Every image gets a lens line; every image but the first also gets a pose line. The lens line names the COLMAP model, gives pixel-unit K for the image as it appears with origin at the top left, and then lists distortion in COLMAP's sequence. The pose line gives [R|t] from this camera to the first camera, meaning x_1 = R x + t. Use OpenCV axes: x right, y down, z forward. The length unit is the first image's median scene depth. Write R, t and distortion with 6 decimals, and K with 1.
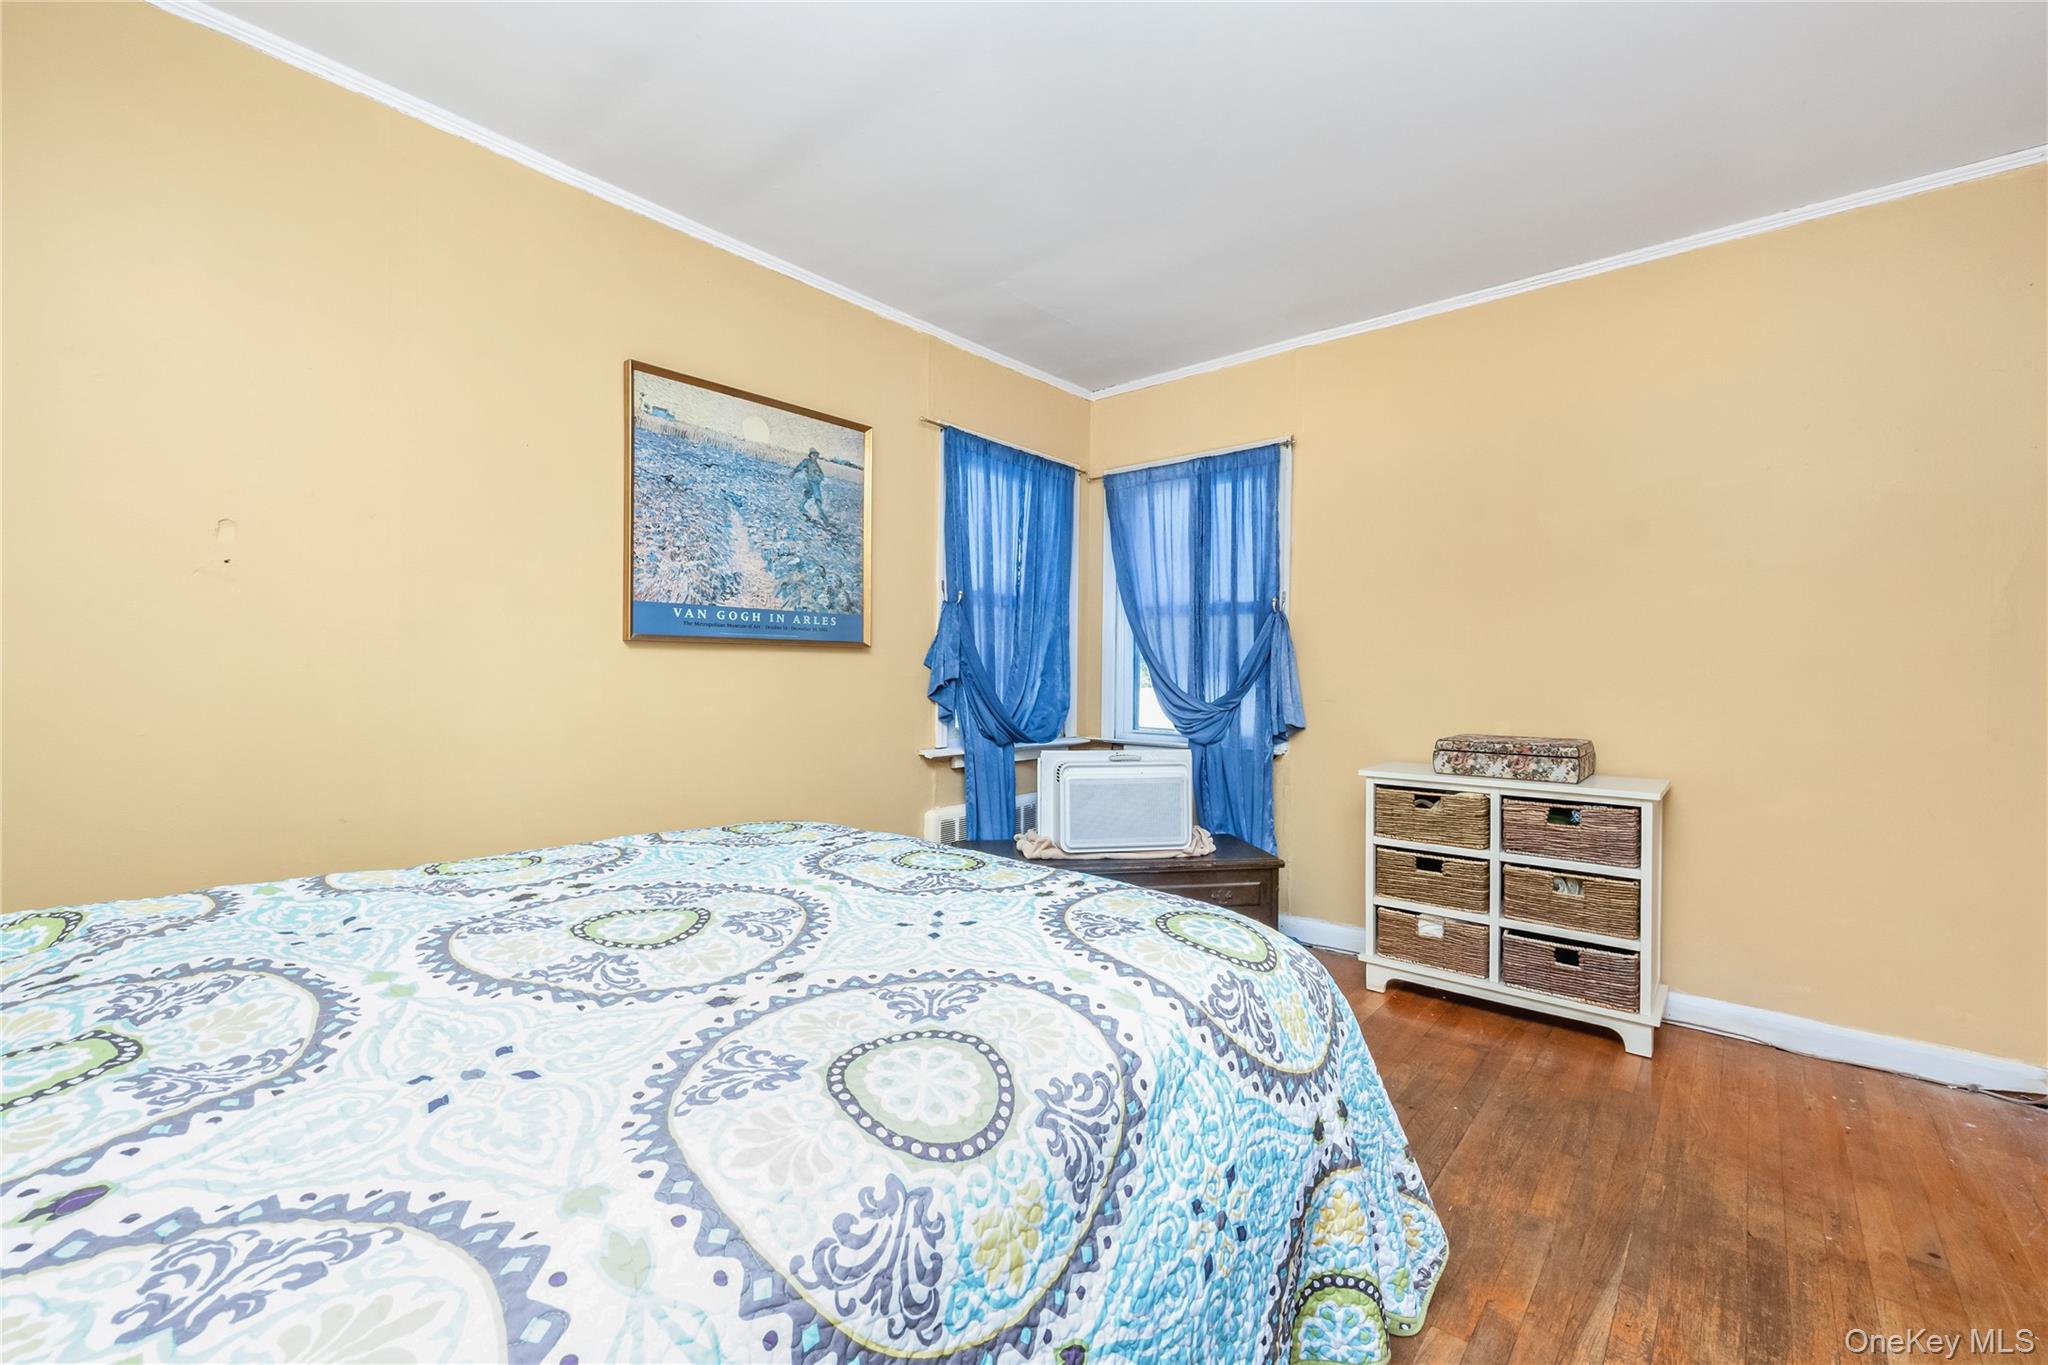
lens RADIAL K [[844.4, 0, 1034.7], [0, 844.4, 684.0], [0, 0, 1]] dist [-0.017769, 0.000135]
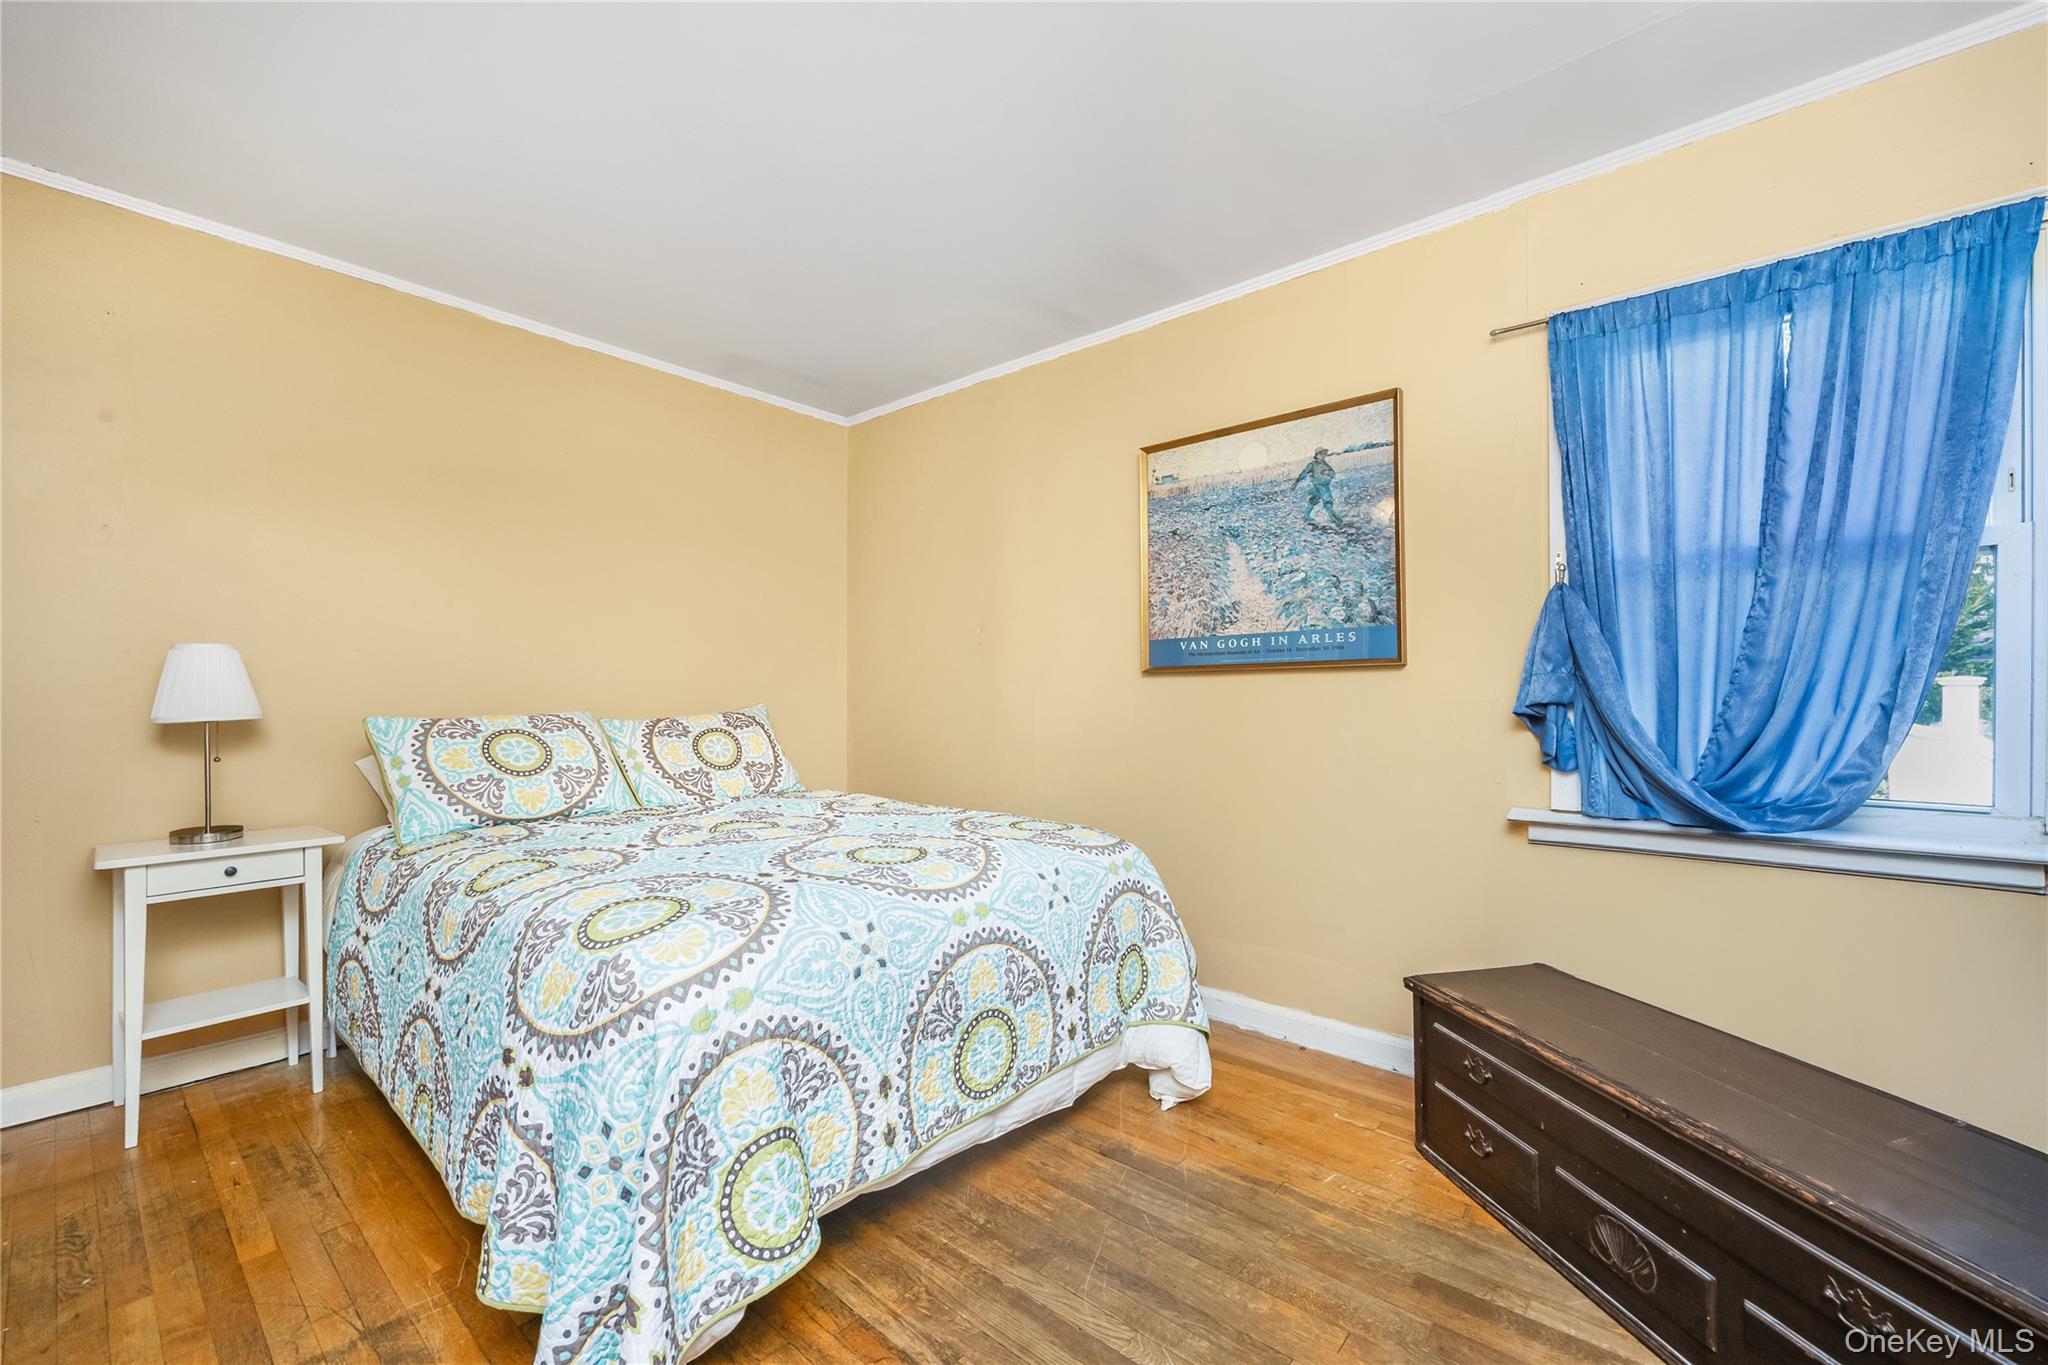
lens RADIAL K [[844.4, 0, 1035.3], [0, 844.4, 688.2], [0, 0, 1]] dist [-0.017769, 0.000135]
pose [[0.001673, -0.015949, -0.999871, 0.663005], [0.000602, 0.999873, -0.015948, -0.008339], [0.999998, -0.000575, 0.001682, 0.725519]]
